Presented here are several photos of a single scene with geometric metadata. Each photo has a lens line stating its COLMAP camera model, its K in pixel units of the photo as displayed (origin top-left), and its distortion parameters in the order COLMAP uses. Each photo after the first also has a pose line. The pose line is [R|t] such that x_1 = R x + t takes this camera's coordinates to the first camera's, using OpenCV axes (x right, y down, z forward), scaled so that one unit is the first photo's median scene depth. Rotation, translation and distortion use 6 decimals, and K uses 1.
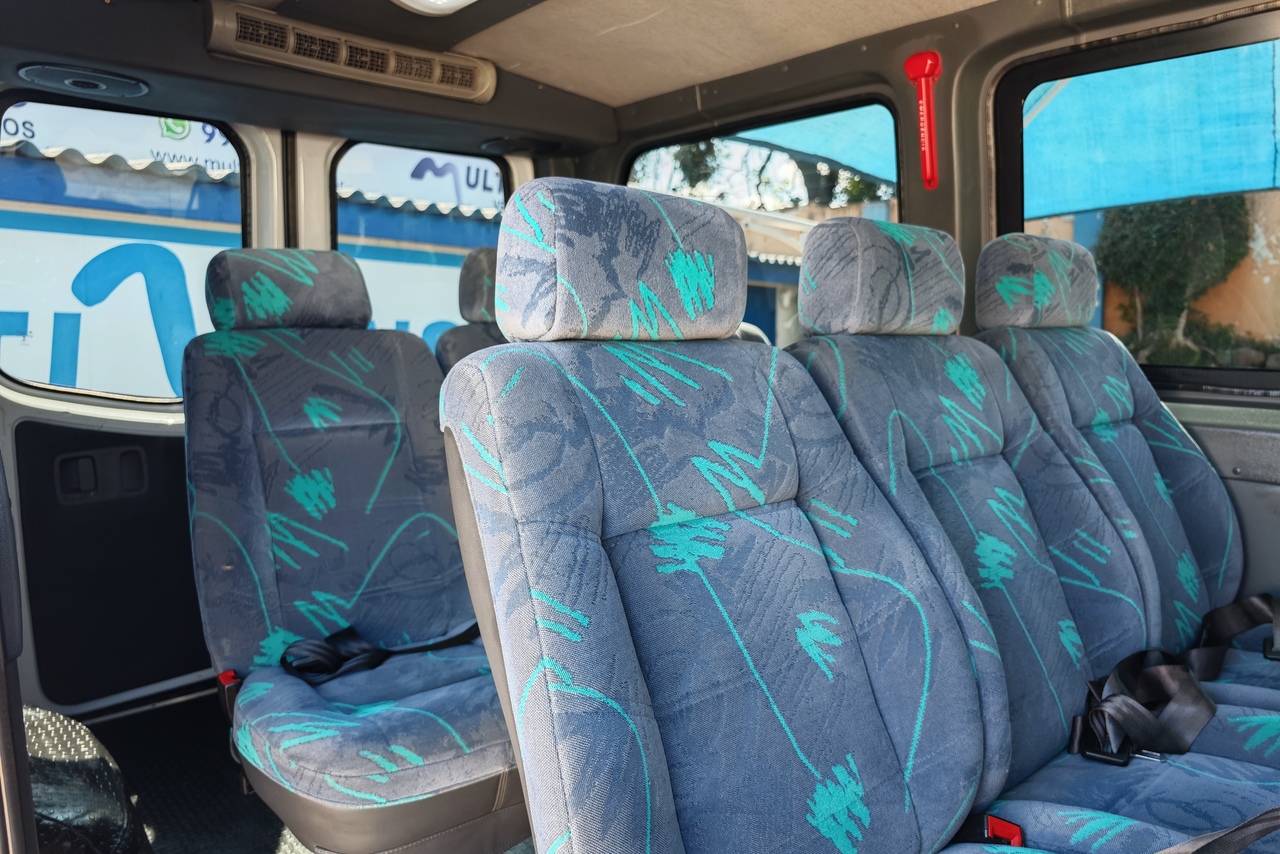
lens RADIAL K [[876.2, 0, 648.5], [0, 876.2, 438.3], [0, 0, 1]] dist [0.012705, -0.009308]
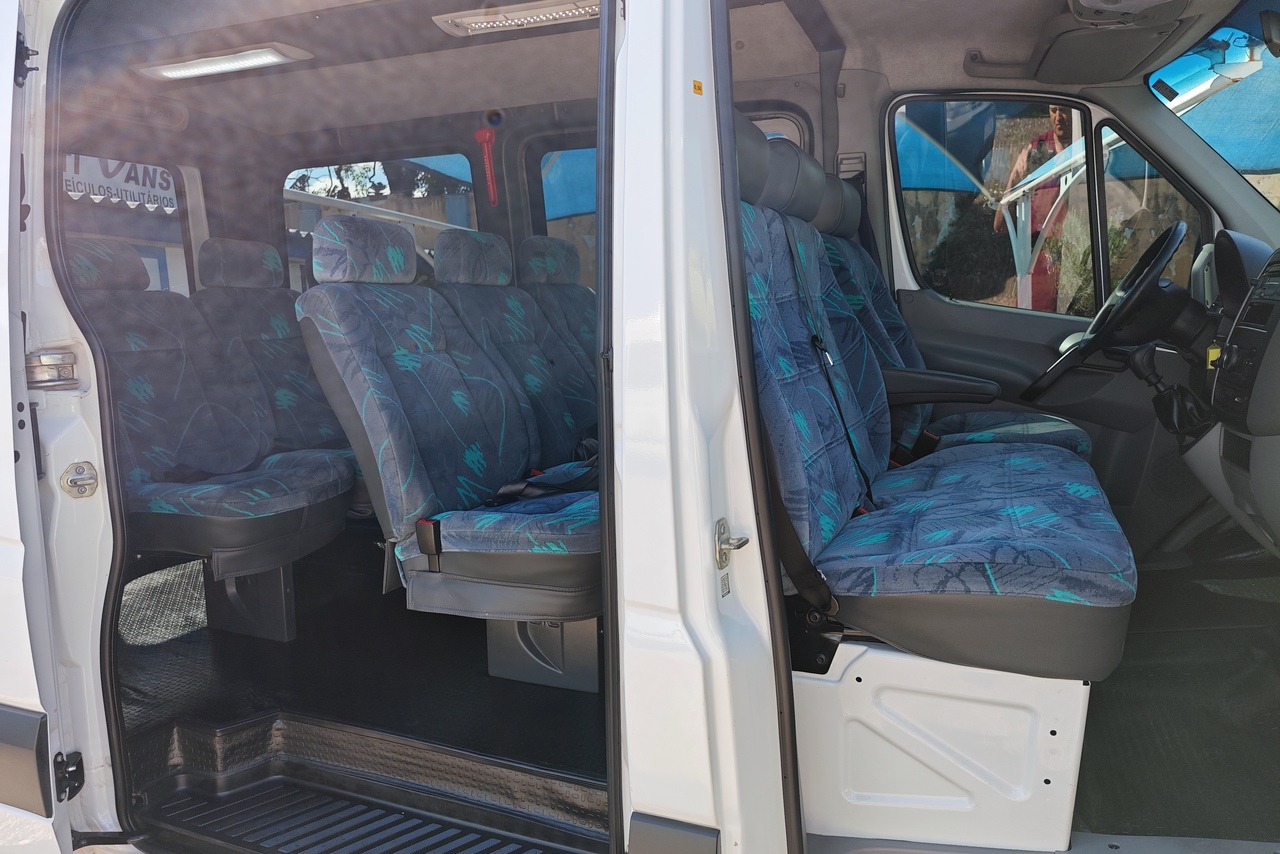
lens RADIAL K [[876.2, 0, 648.5], [0, 876.2, 438.3], [0, 0, 1]] dist [0.012705, -0.009308]
pose [[0.897274, -0.086340, 0.432949, -0.365971], [0.078951, 0.996262, 0.035053, 0.250869], [-0.434357, 0.002730, 0.900737, -1.302184]]
